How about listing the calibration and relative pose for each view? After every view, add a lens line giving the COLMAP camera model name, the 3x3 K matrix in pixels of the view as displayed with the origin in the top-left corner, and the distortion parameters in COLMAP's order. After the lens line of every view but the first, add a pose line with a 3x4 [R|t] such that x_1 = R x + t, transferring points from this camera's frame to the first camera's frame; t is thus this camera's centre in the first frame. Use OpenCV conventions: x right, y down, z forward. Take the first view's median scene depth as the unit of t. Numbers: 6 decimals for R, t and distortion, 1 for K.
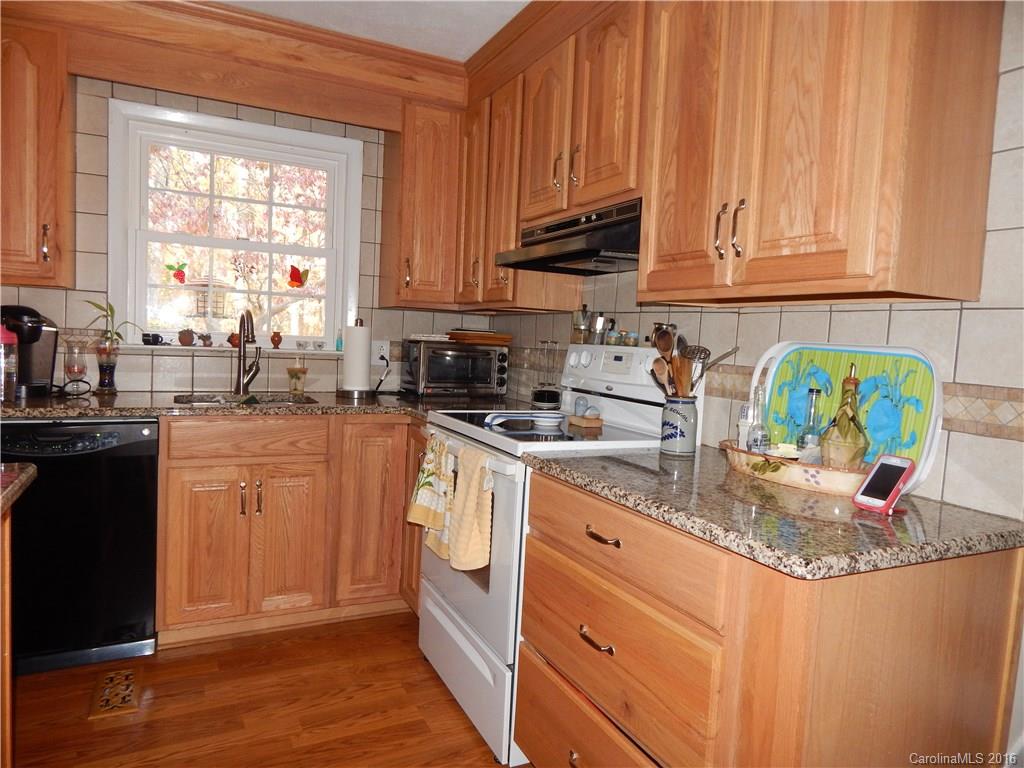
lens RADIAL K [[676.3, 0, 515.9], [0, 676.3, 385.3], [0, 0, 1]] dist [-0.014223, 0.000128]
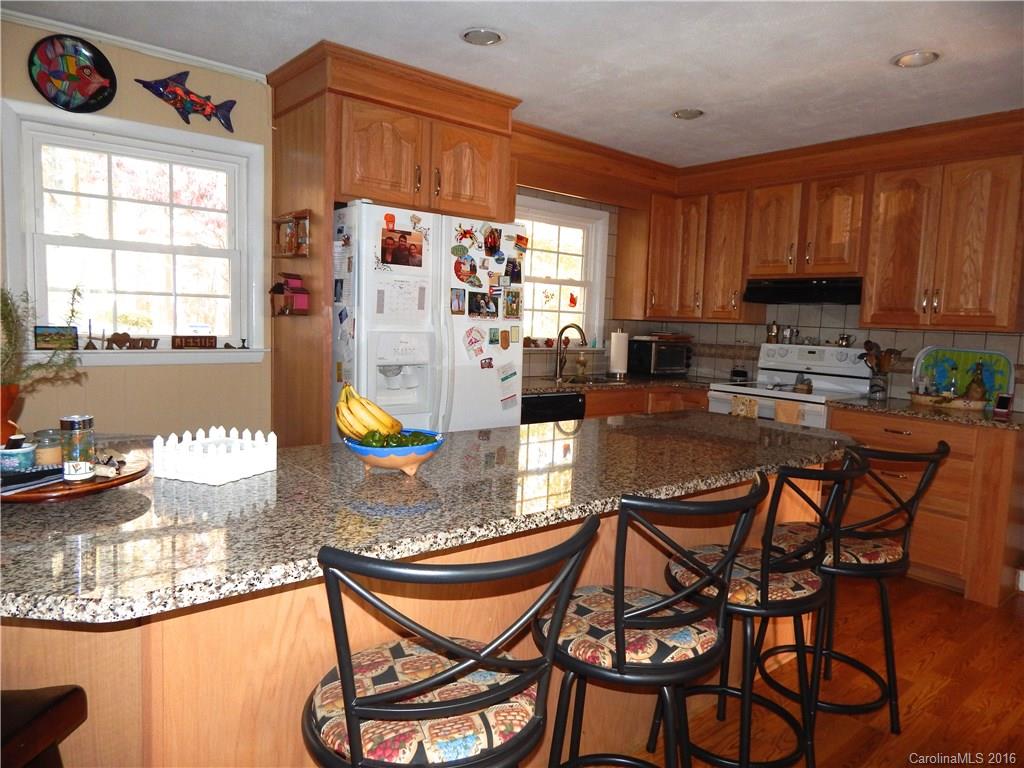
lens RADIAL K [[676.3, 0, 507.6], [0, 676.3, 380.3], [0, 0, 1]] dist [-0.014223, 0.000128]
pose [[0.972916, -0.030994, 0.229073, -1.292503], [0.023575, 0.999107, 0.035056, -0.056307], [-0.229955, -0.028706, 0.972778, -0.738900]]
